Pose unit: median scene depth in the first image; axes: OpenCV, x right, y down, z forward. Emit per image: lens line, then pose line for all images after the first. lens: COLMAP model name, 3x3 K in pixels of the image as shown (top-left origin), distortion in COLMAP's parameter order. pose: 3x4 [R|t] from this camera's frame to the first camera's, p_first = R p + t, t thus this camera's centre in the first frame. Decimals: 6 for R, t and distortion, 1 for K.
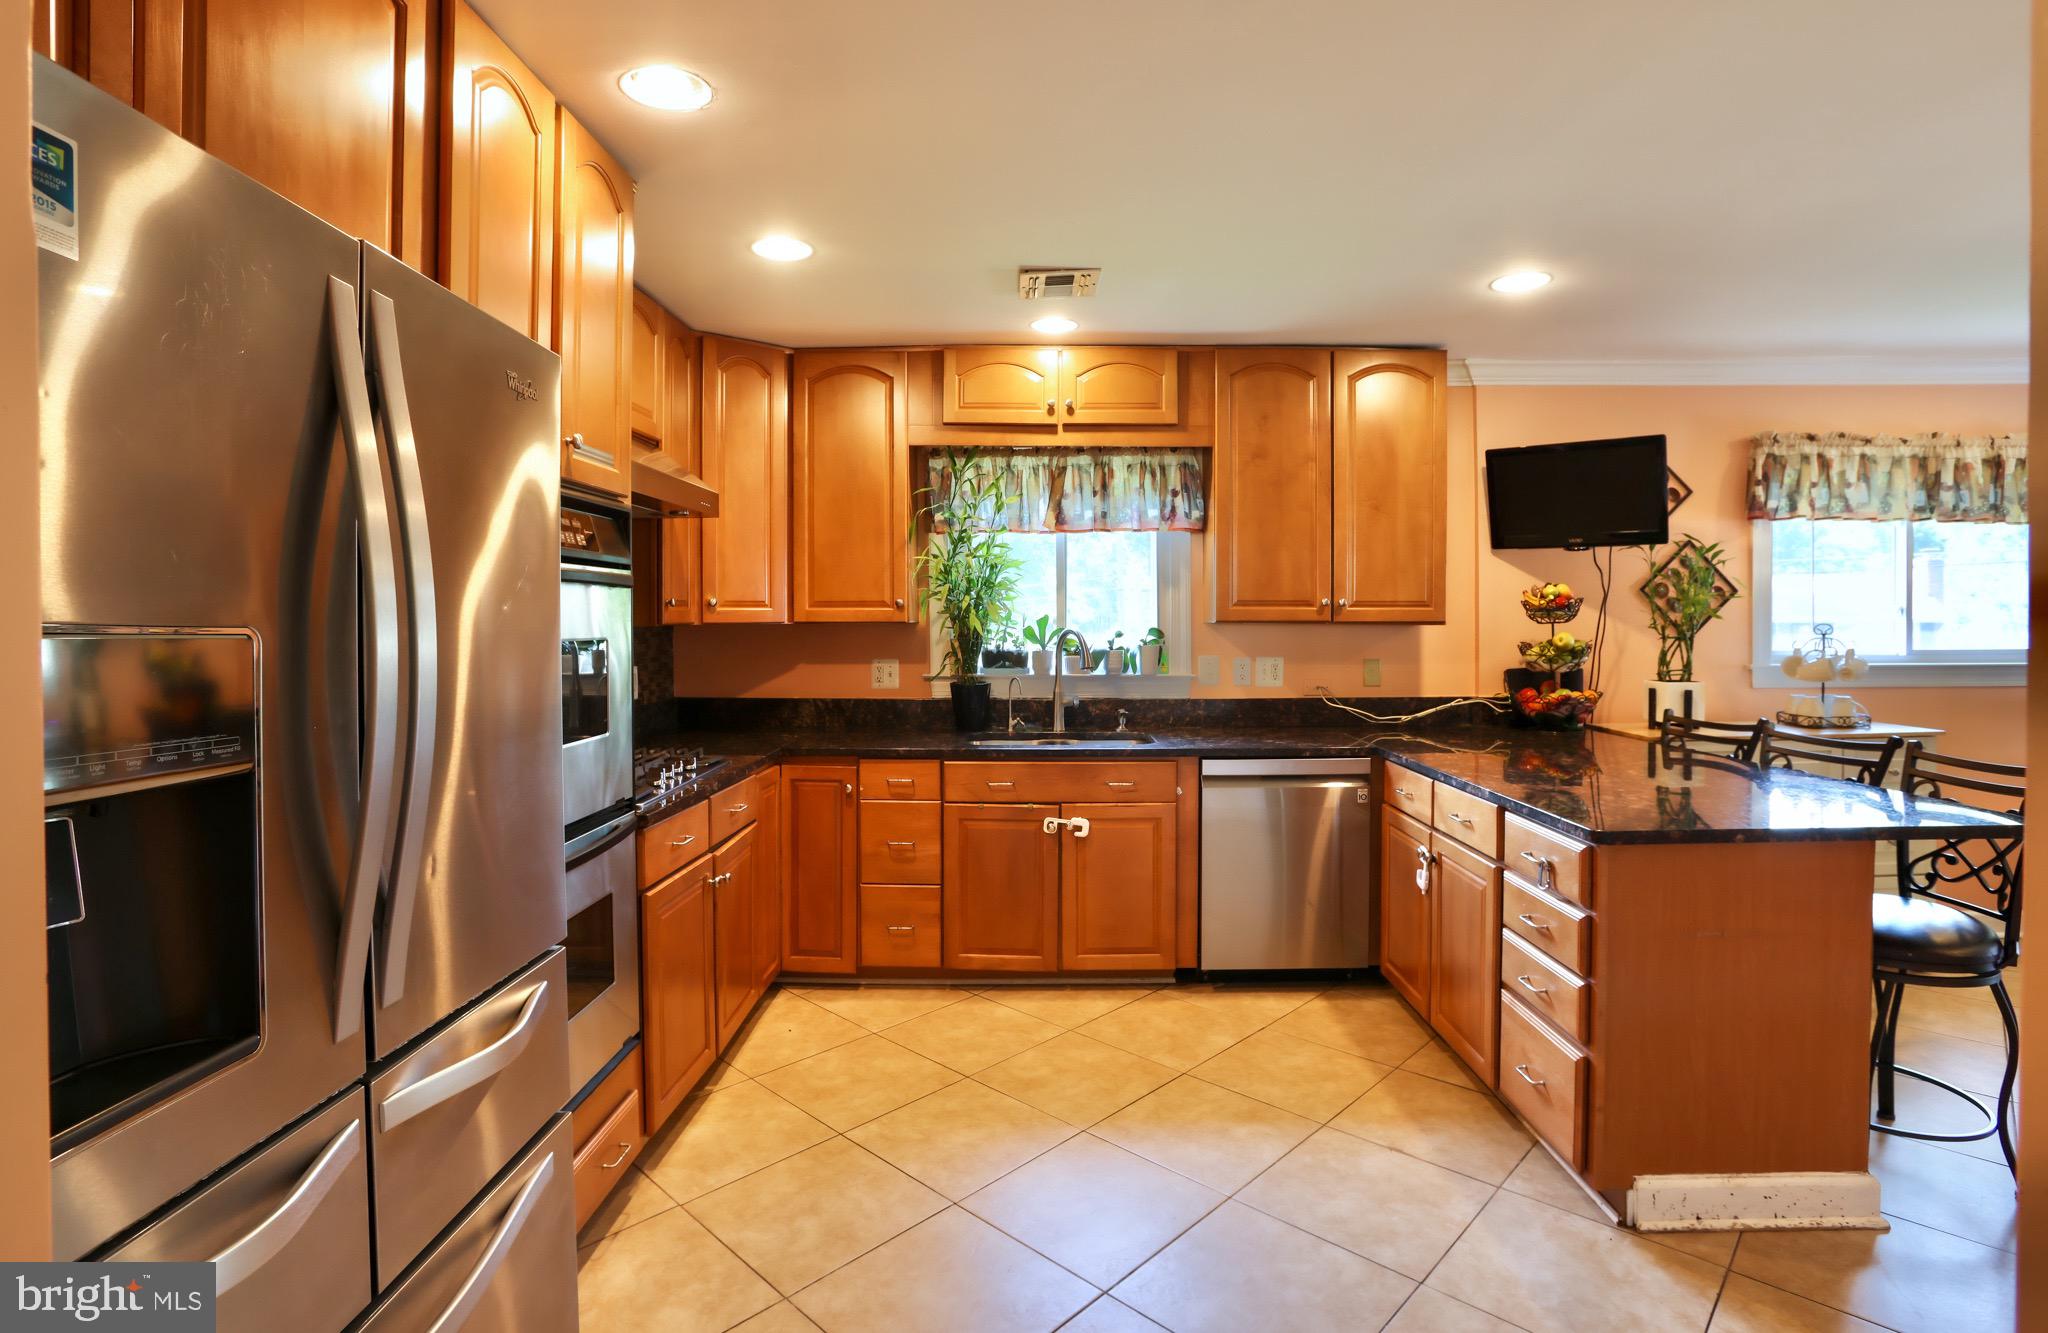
lens RADIAL K [[1008.4, 0, 1036.2], [0, 1008.4, 634.0], [0, 0, 1]] dist [-0.052888, 0.016832]
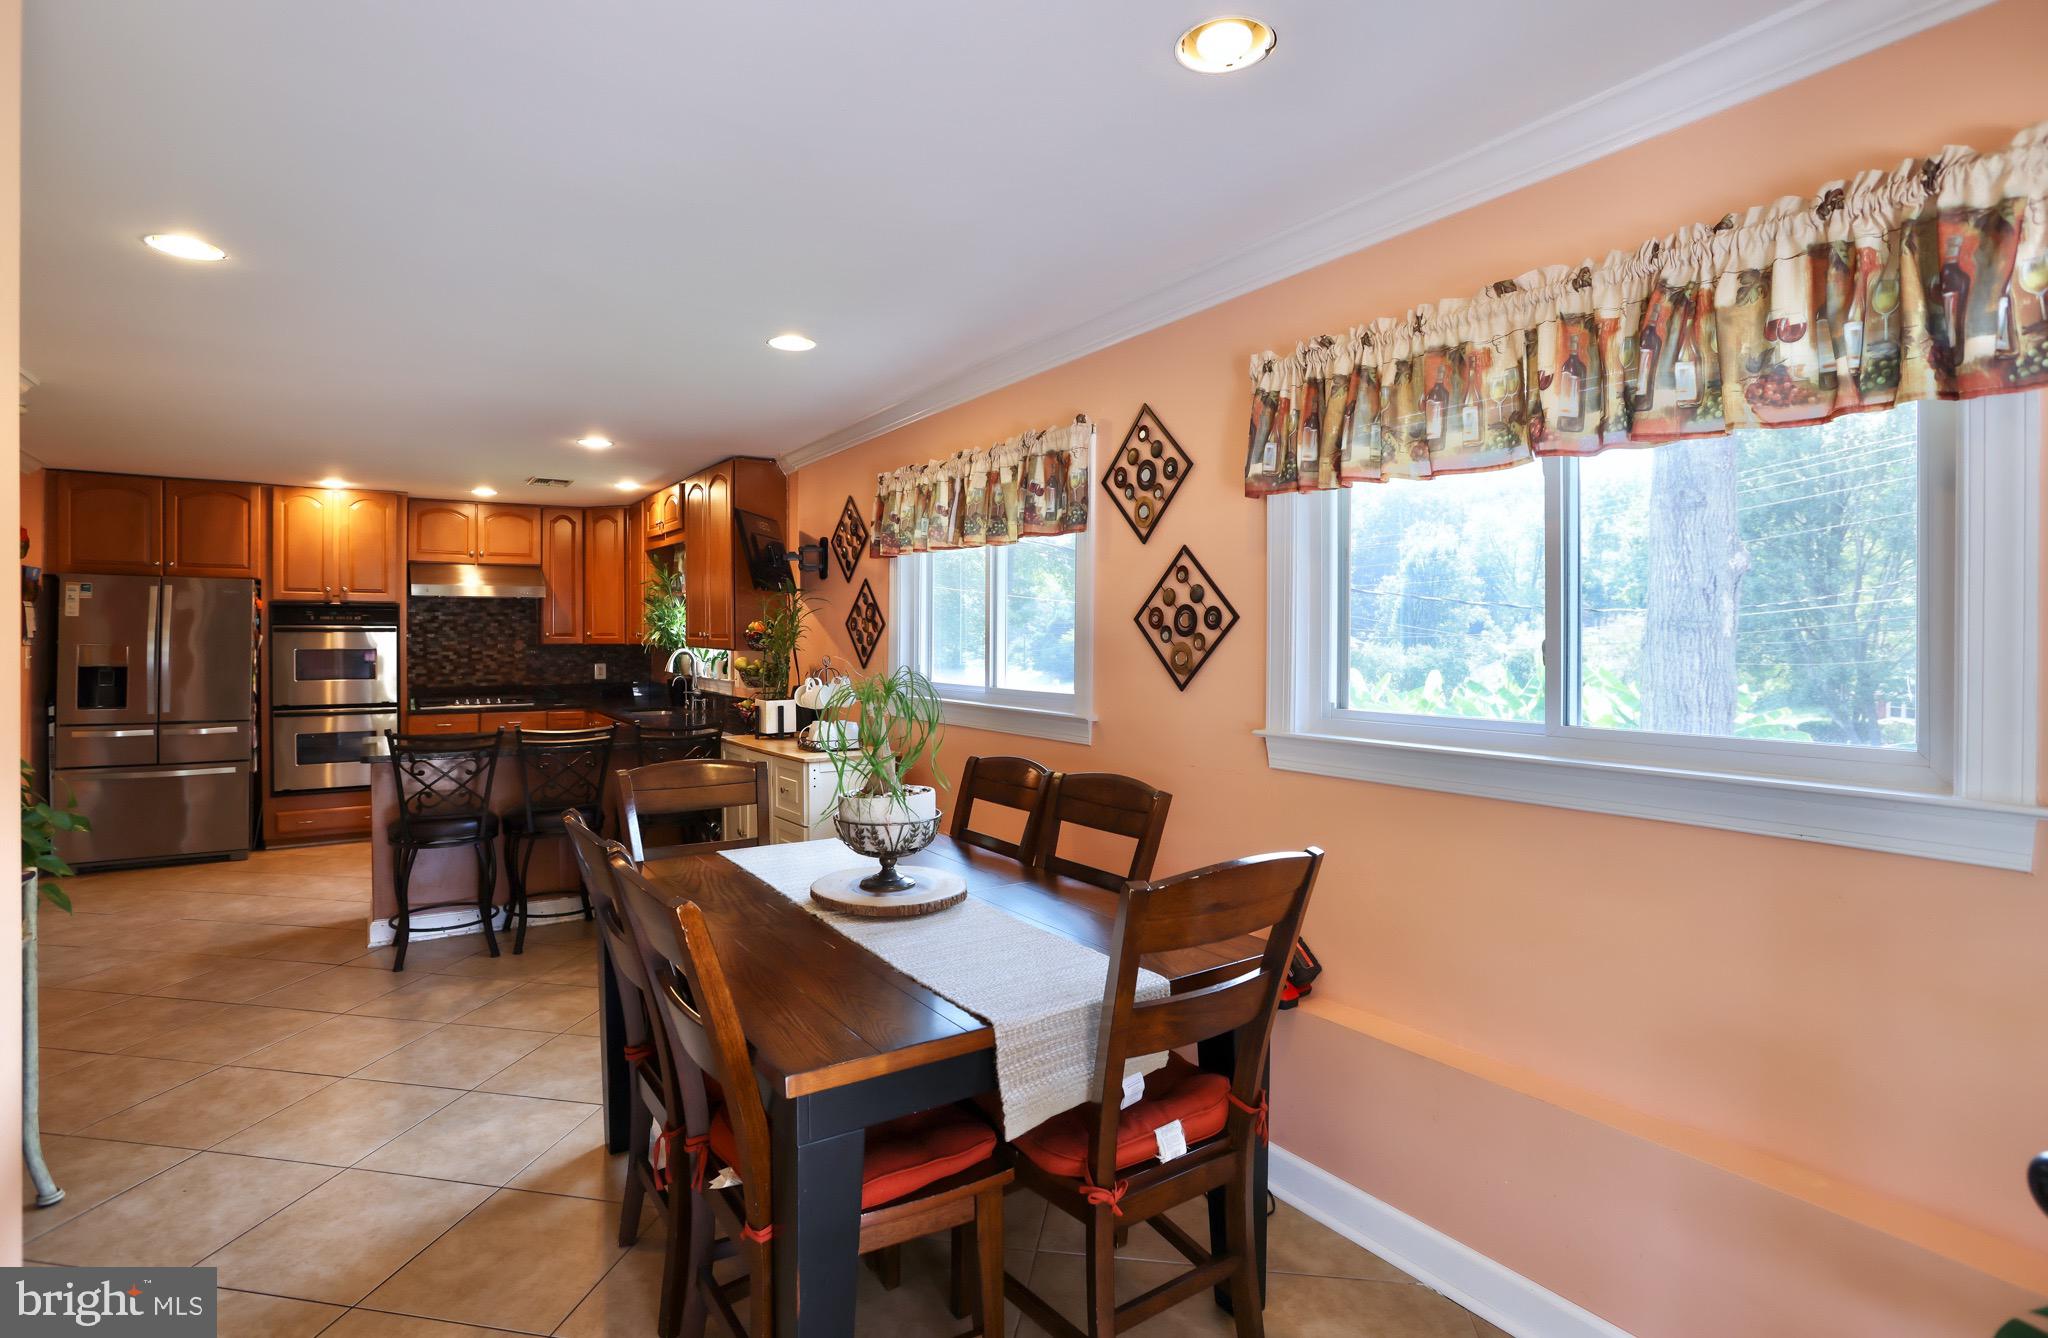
lens RADIAL K [[1016.9, 0, 1014.8], [0, 1016.9, 636.8], [0, 0, 1]] dist [-0.064056, 0.025247]
pose [[0.550831, 0.005450, -0.834599, 1.862032], [-0.014496, 0.999890, -0.003038, -0.030367], [0.834491, 0.013771, 0.550850, 0.547554]]
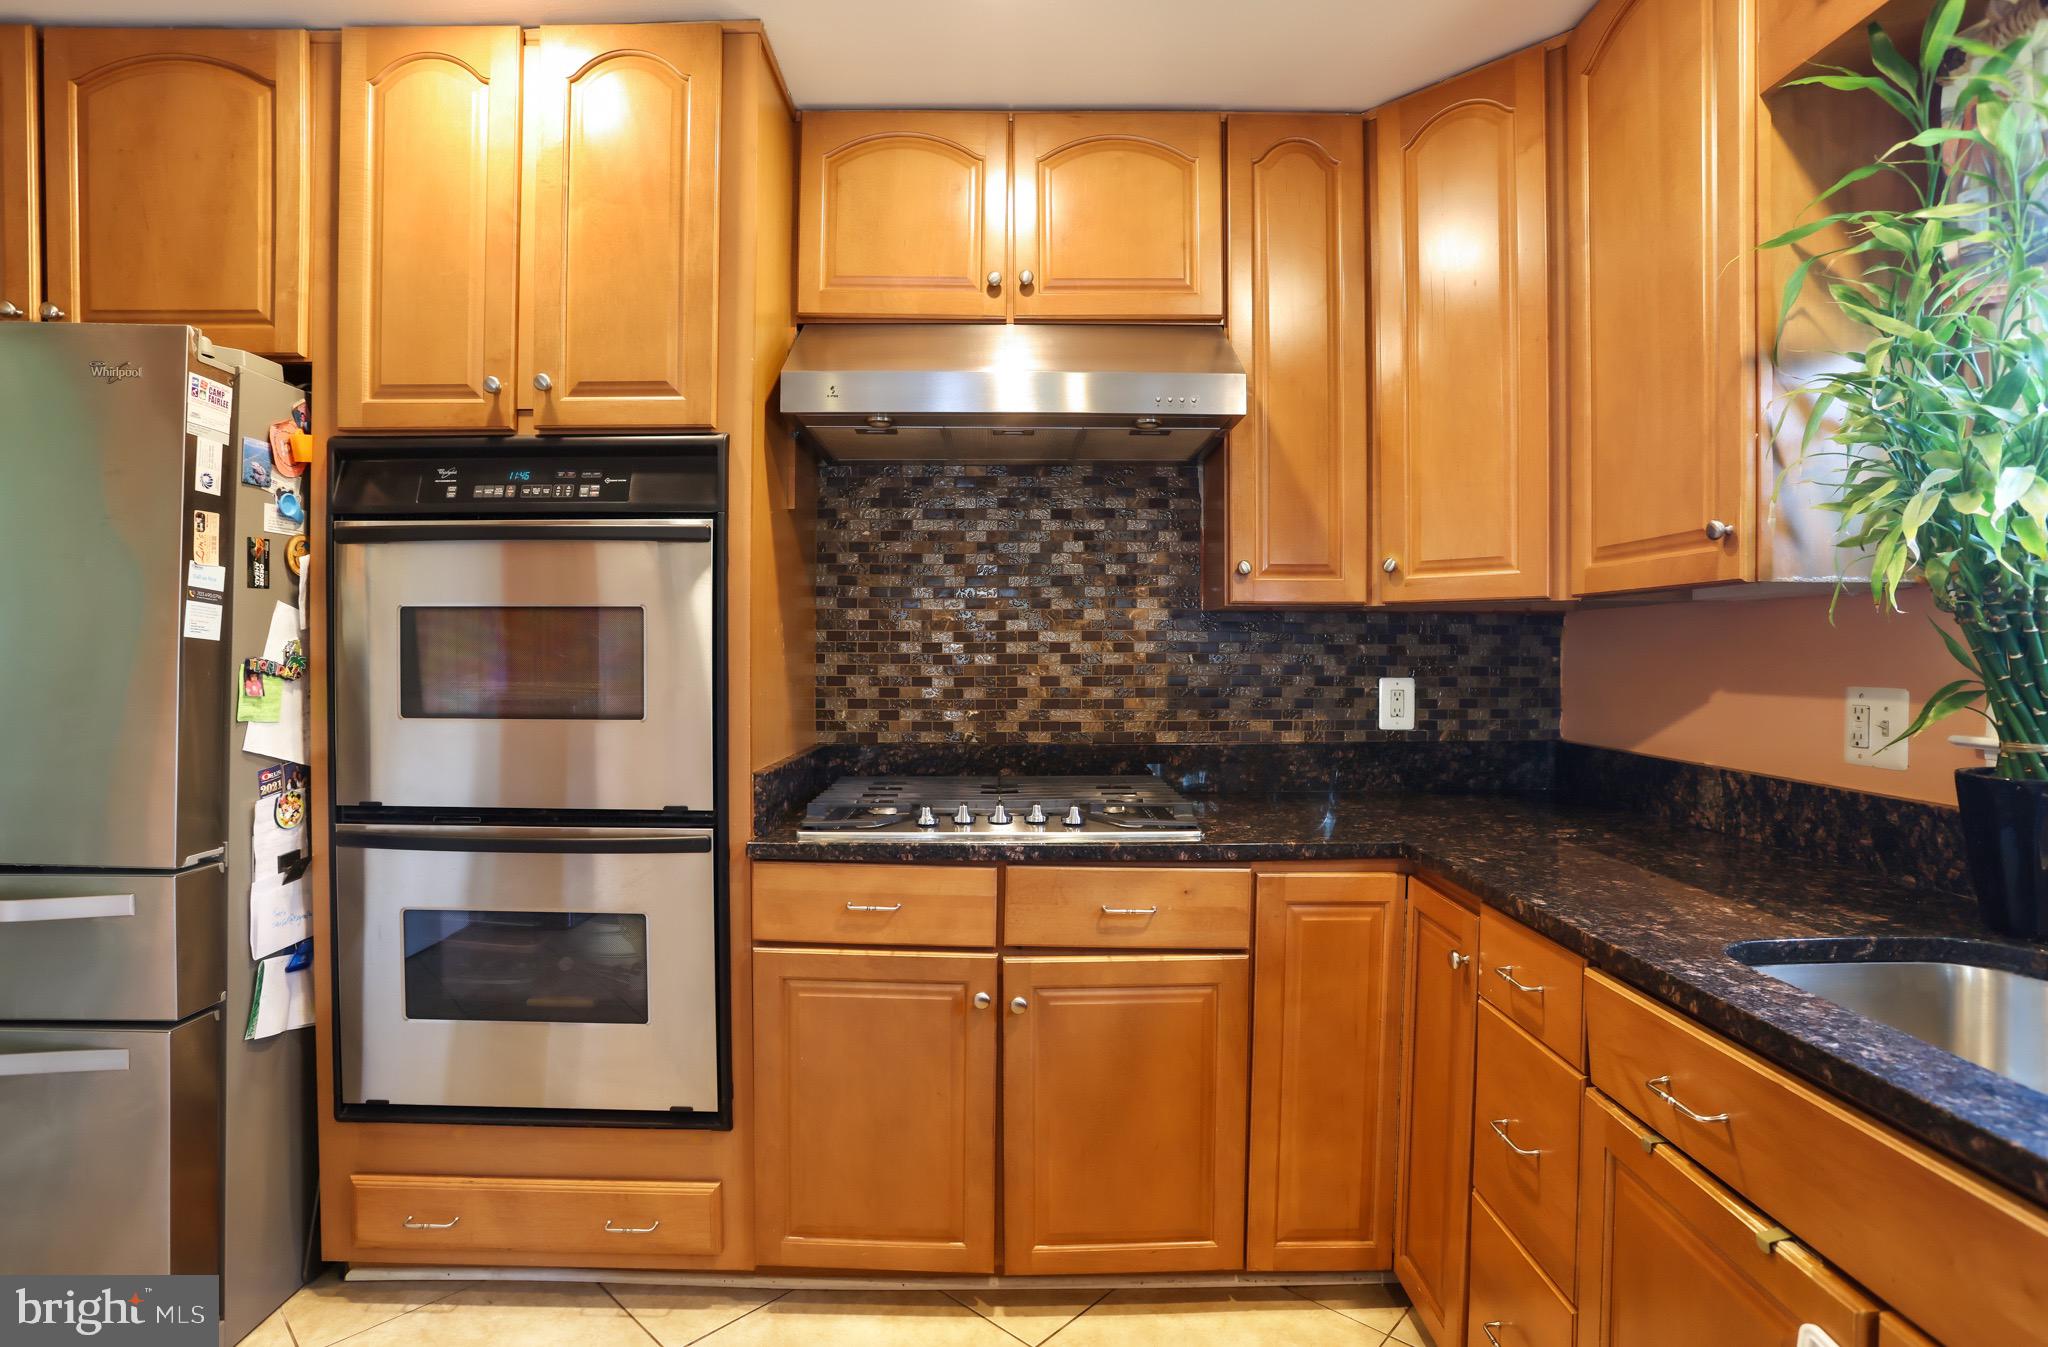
lens RADIAL K [[1006.3, 0, 1020.8], [0, 1006.3, 666.8], [0, 0, 1]] dist [-0.062042, 0.023591]
pose [[0.012076, 0.017751, -0.999770, 0.227617], [-0.020406, 0.999639, 0.017502, 0.019269], [0.999719, 0.020189, 0.012434, 0.744658]]
